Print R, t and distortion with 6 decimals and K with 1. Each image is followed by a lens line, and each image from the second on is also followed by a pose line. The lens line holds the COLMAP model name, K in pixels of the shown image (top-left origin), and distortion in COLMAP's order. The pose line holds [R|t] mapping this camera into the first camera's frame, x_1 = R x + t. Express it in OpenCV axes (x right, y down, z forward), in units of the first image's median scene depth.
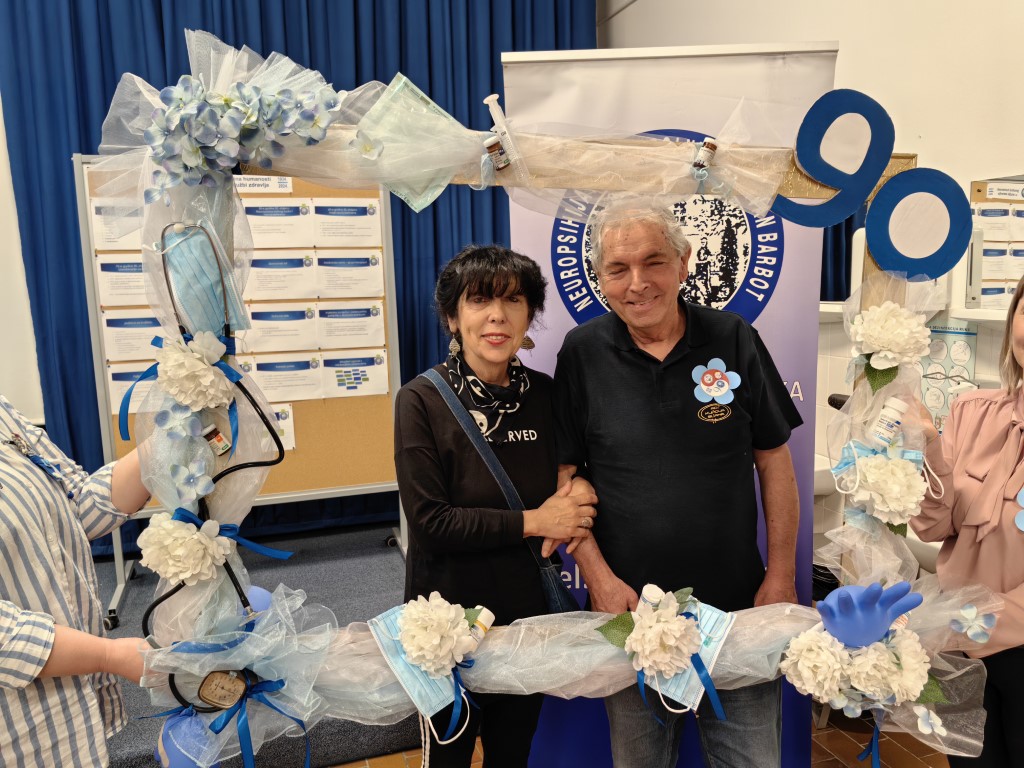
lens RADIAL K [[814.9, 0, 521.7], [0, 814.9, 383.0], [0, 0, 1]] dist [0.005597, -0.044280]
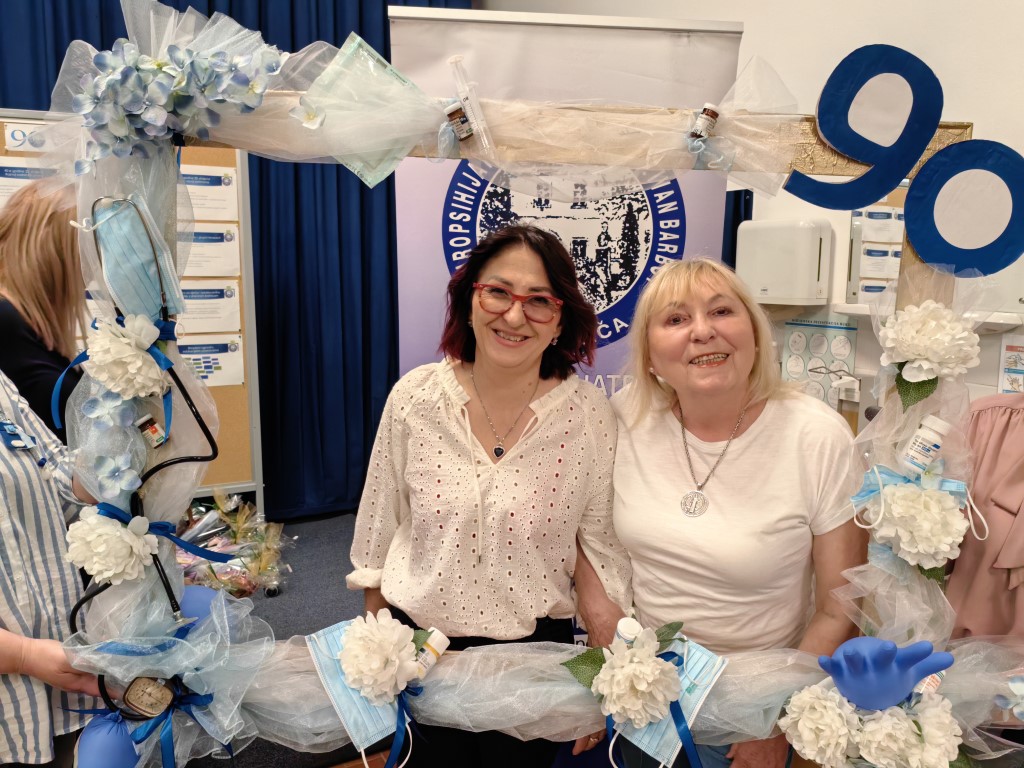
lens RADIAL K [[814.9, 0, 510.7], [0, 814.9, 371.5], [0, 0, 1]] dist [0.005597, -0.044280]
pose [[0.990446, 0.037263, -0.132772, 0.149512], [-0.036280, 0.999293, 0.009816, -0.021464], [0.133044, -0.004905, 0.991098, 0.127235]]
